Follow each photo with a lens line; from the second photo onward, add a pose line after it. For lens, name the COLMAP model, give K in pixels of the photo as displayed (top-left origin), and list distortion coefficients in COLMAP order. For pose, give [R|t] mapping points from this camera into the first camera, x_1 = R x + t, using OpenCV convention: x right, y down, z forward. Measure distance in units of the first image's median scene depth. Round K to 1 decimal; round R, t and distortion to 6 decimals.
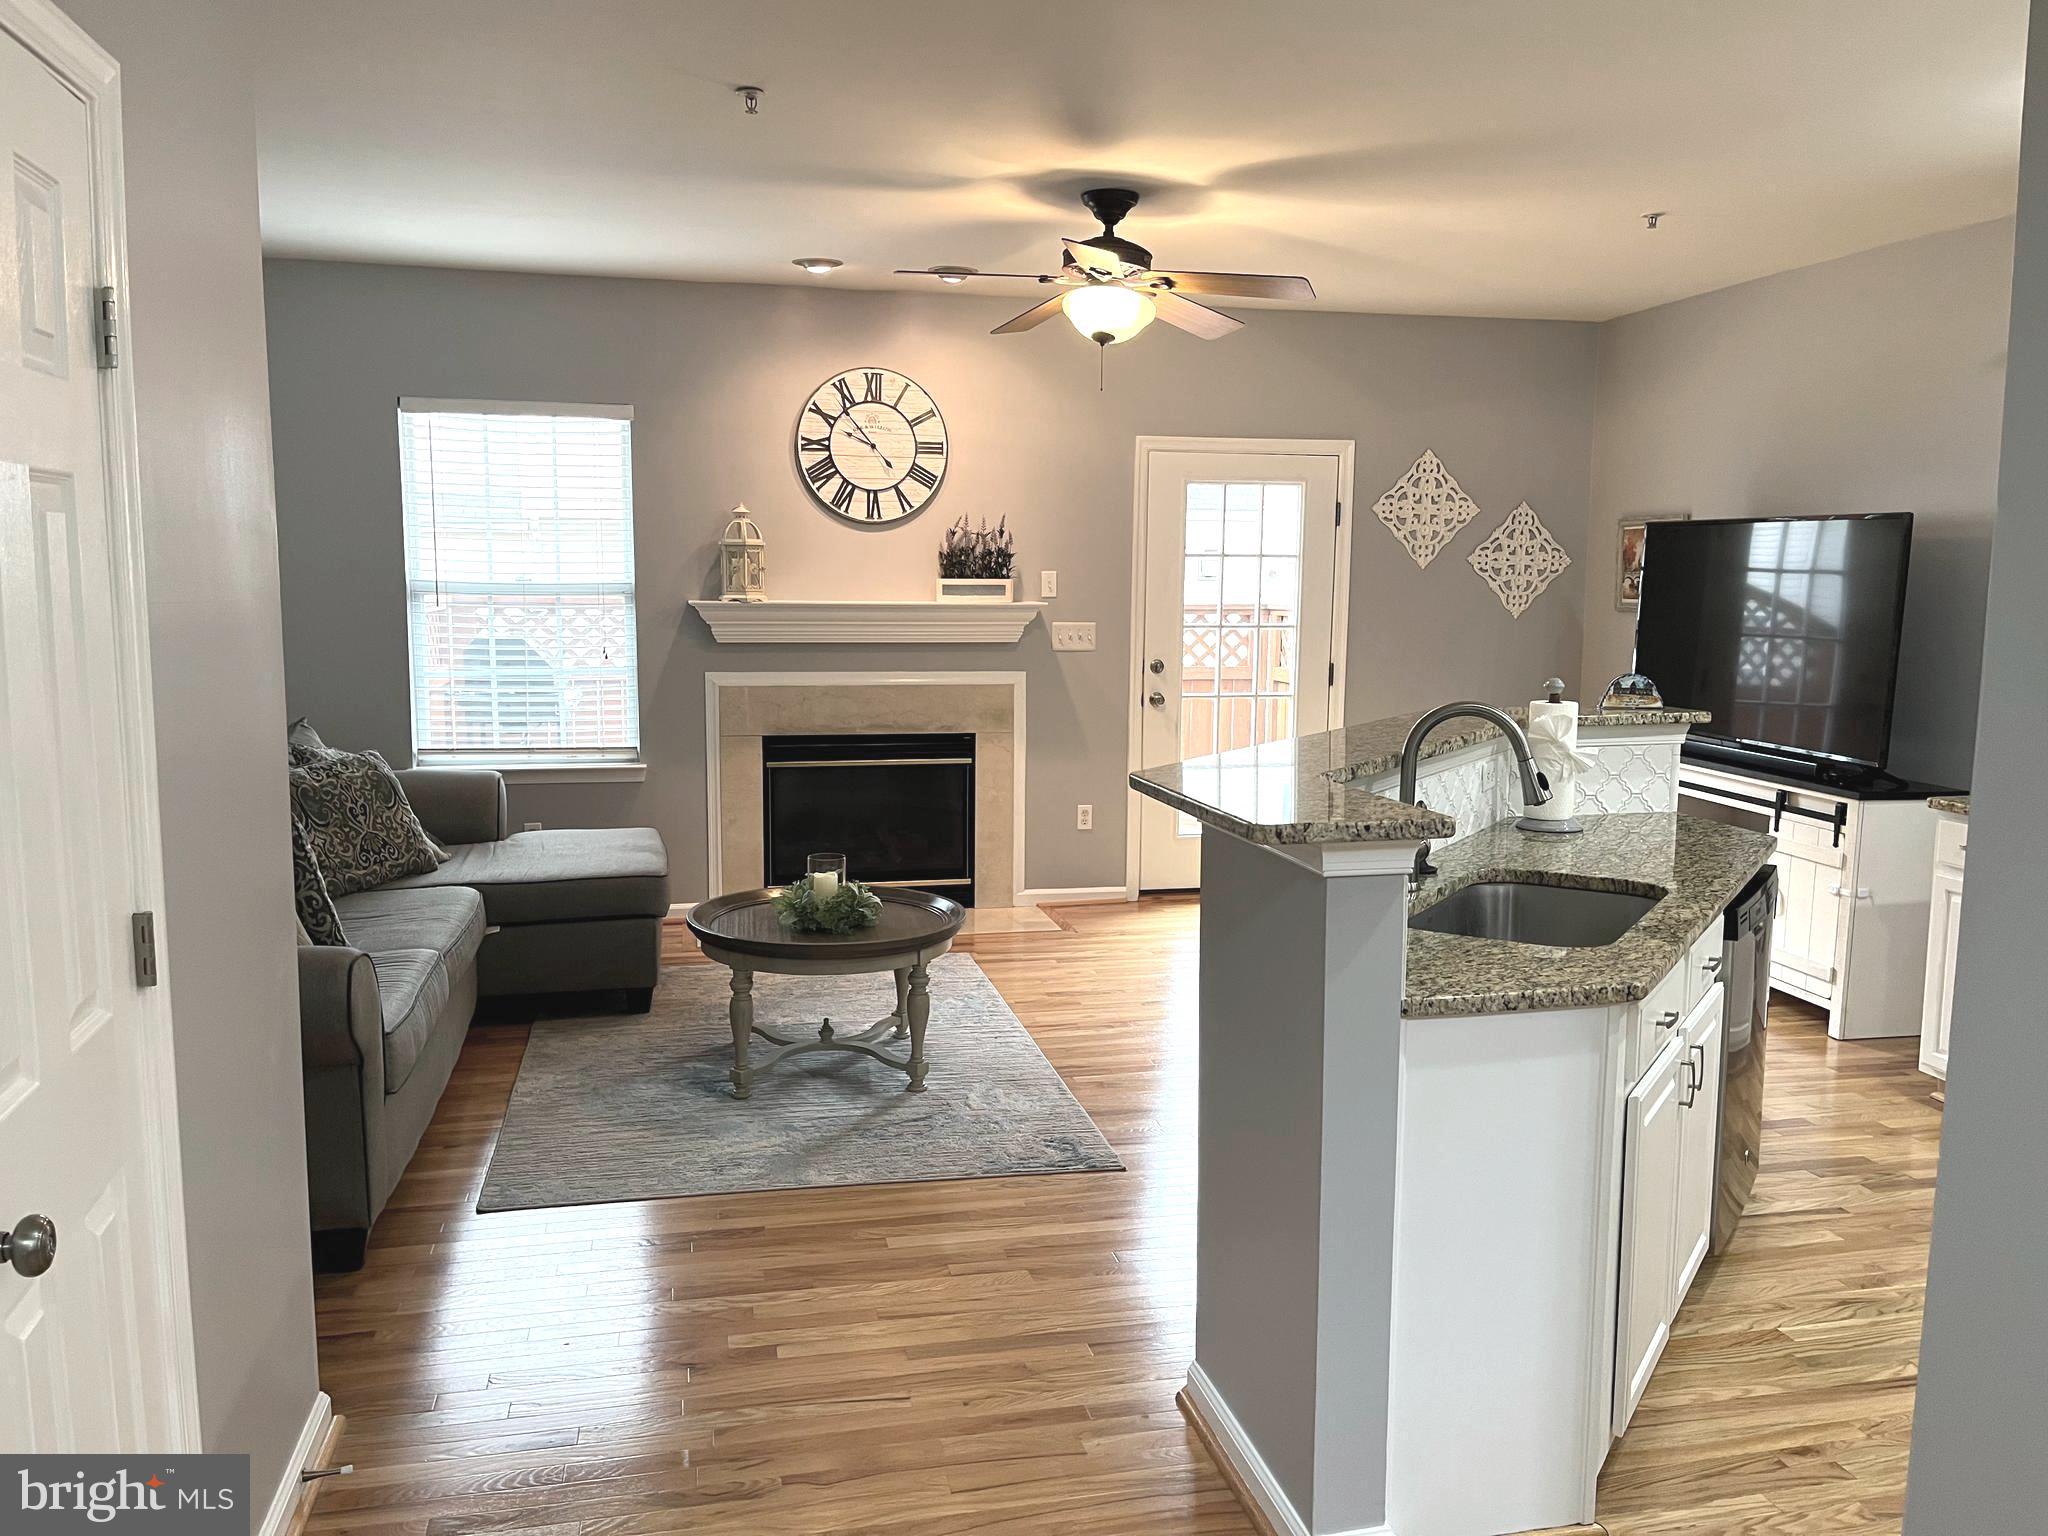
lens RADIAL K [[1555.8, 0, 1039.2], [0, 1555.8, 768.7], [0, 0, 1]] dist [0.051857, -0.061169]
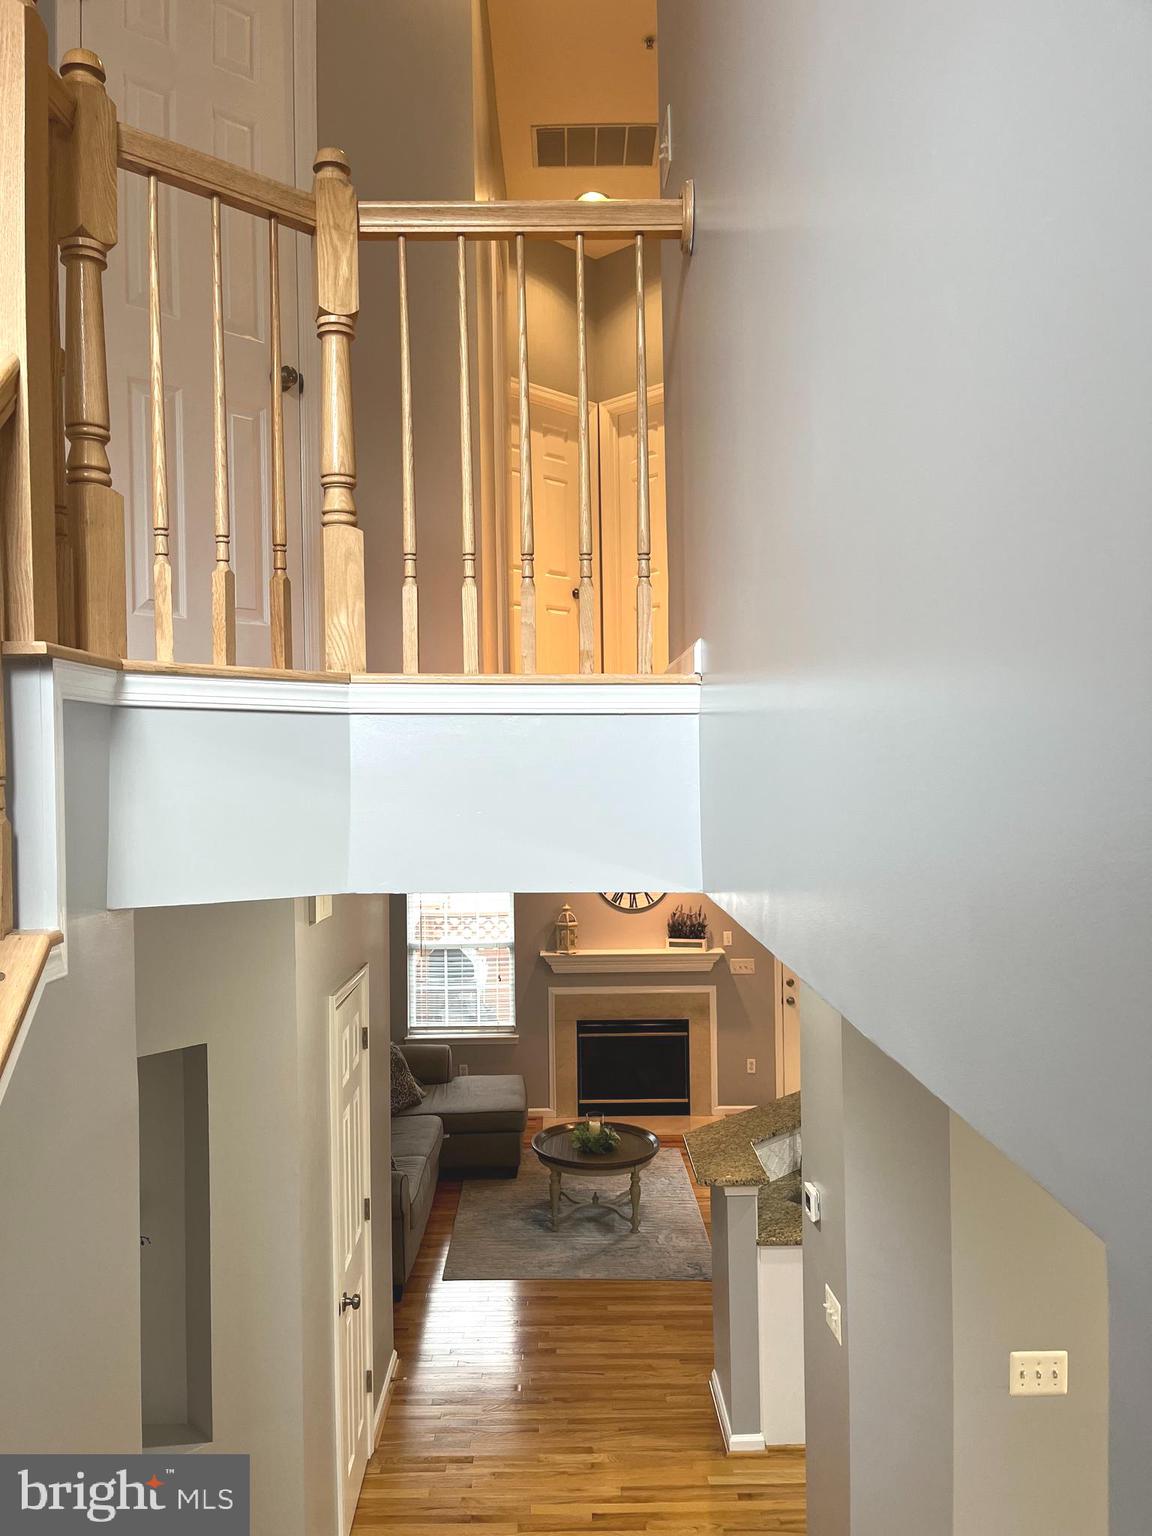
lens RADIAL K [[1166.8, 0, 558.5], [0, 1166.8, 782.0], [0, 0, 1]] dist [0.051857, -0.061169]
pose [[0.974630, -0.018803, -0.223032, 0.156758], [-0.005939, 0.993941, -0.109750, -0.189285], [0.223745, 0.108290, 0.968613, -0.534842]]
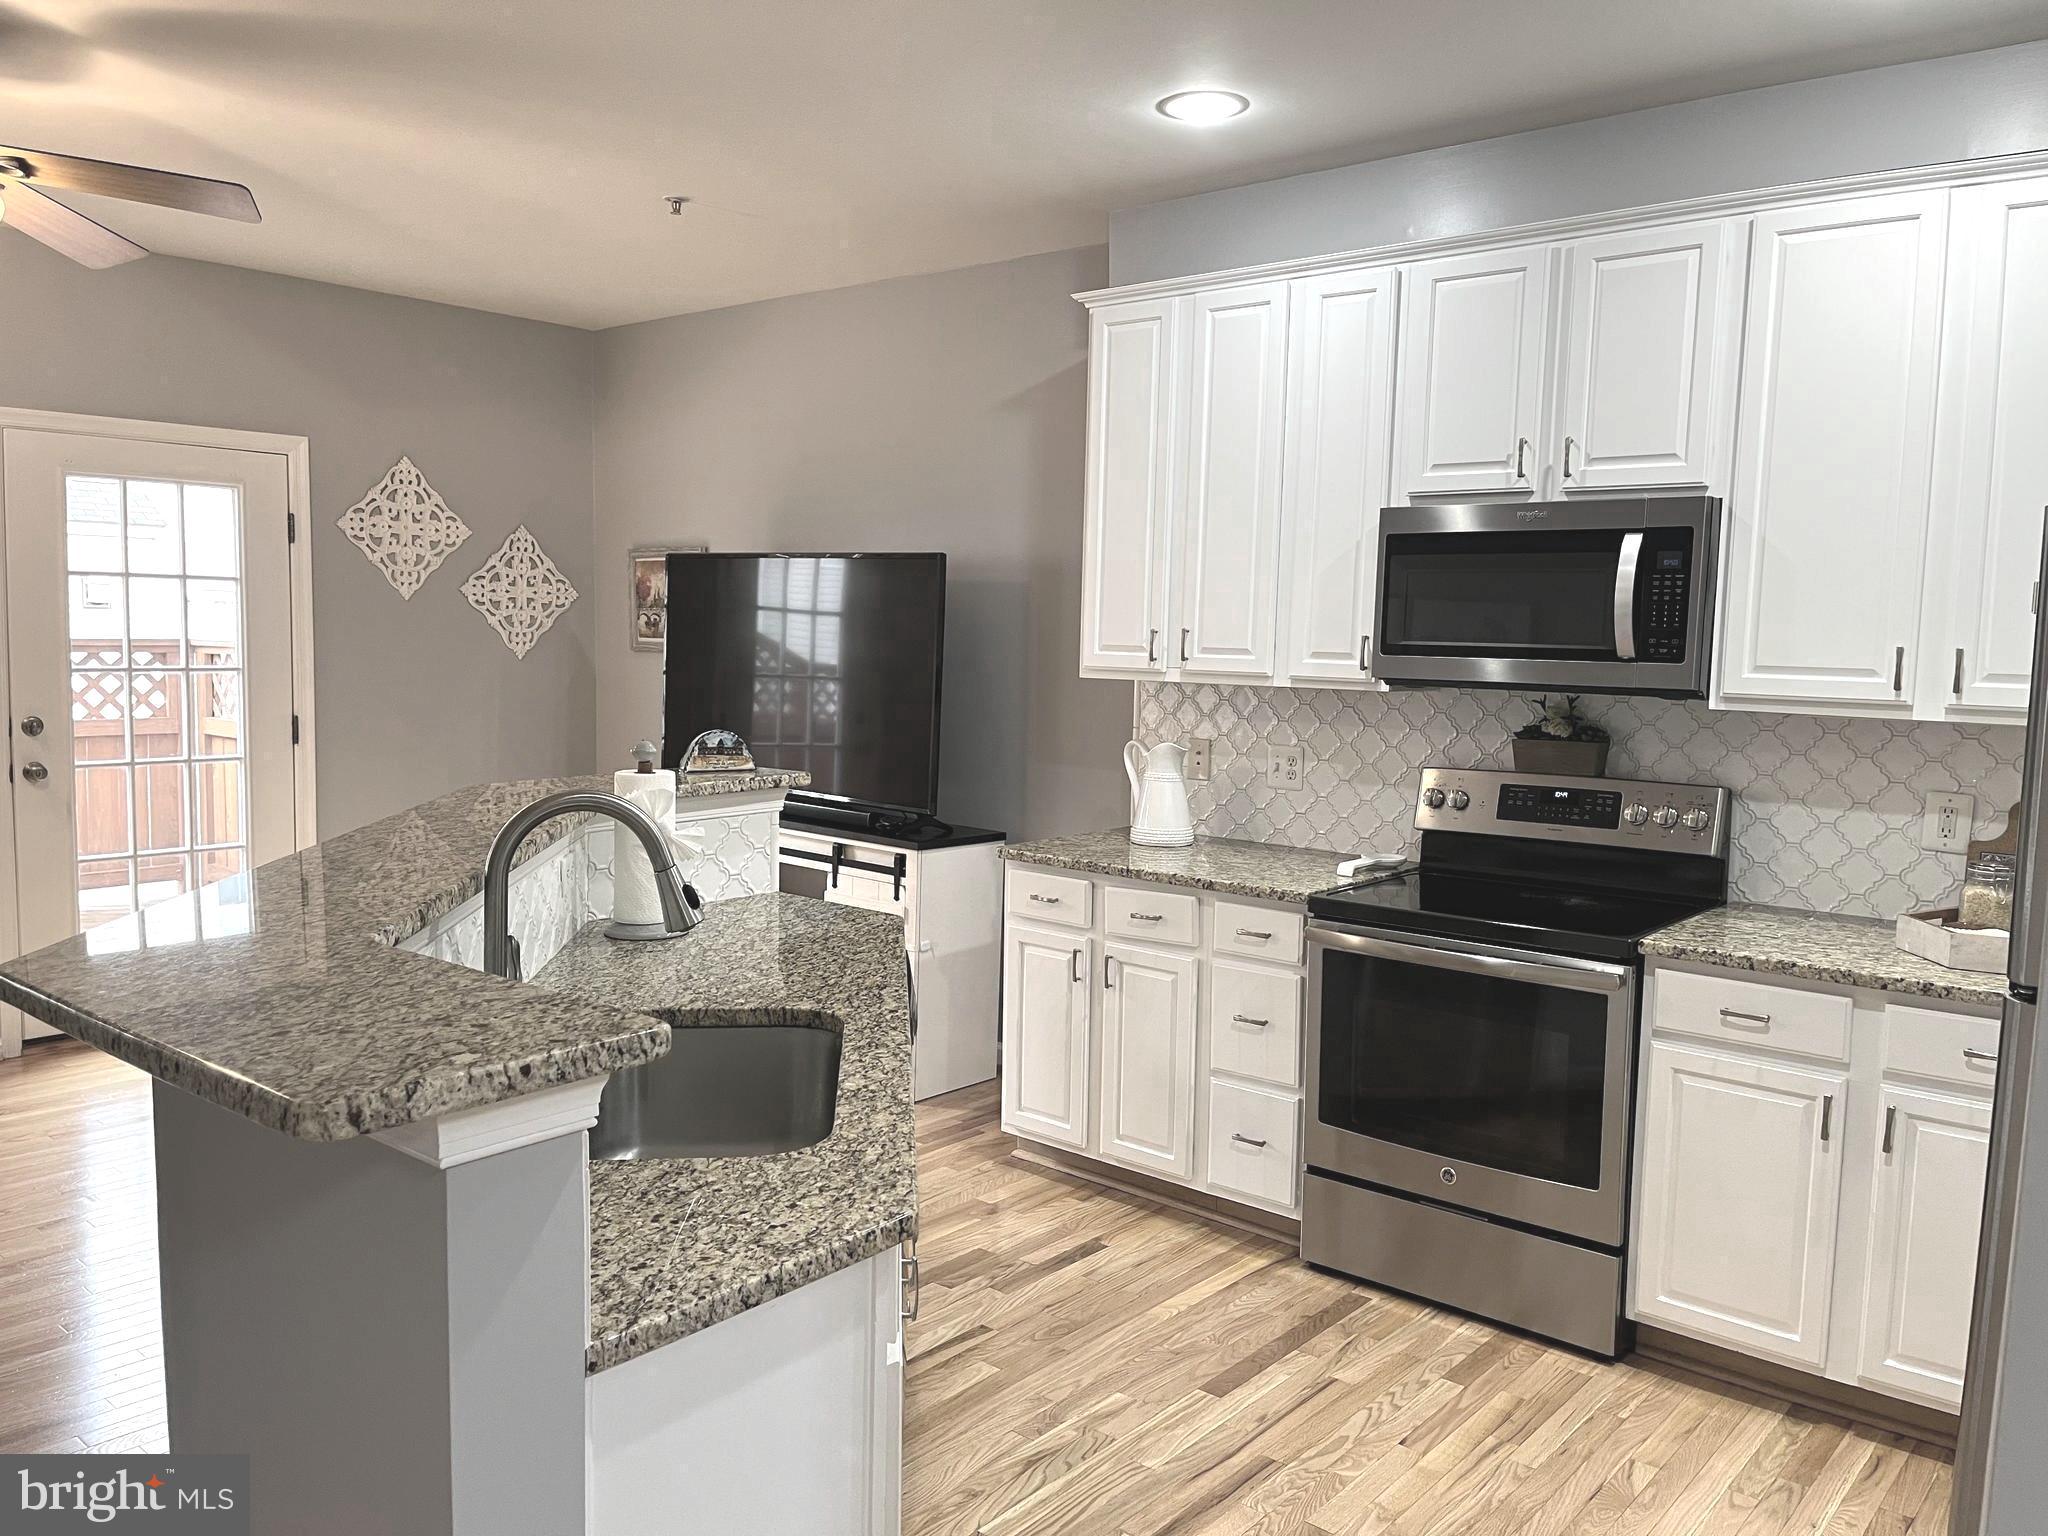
lens RADIAL K [[1555.8, 0, 1029.1], [0, 1555.8, 771.3], [0, 0, 1]] dist [0.051857, -0.061169]
pose [[0.800981, -0.048469, 0.596725, 0.012724], [0.060697, 0.998156, -0.000399, -0.021798], [-0.595605, 0.036539, 0.802446, 0.183761]]
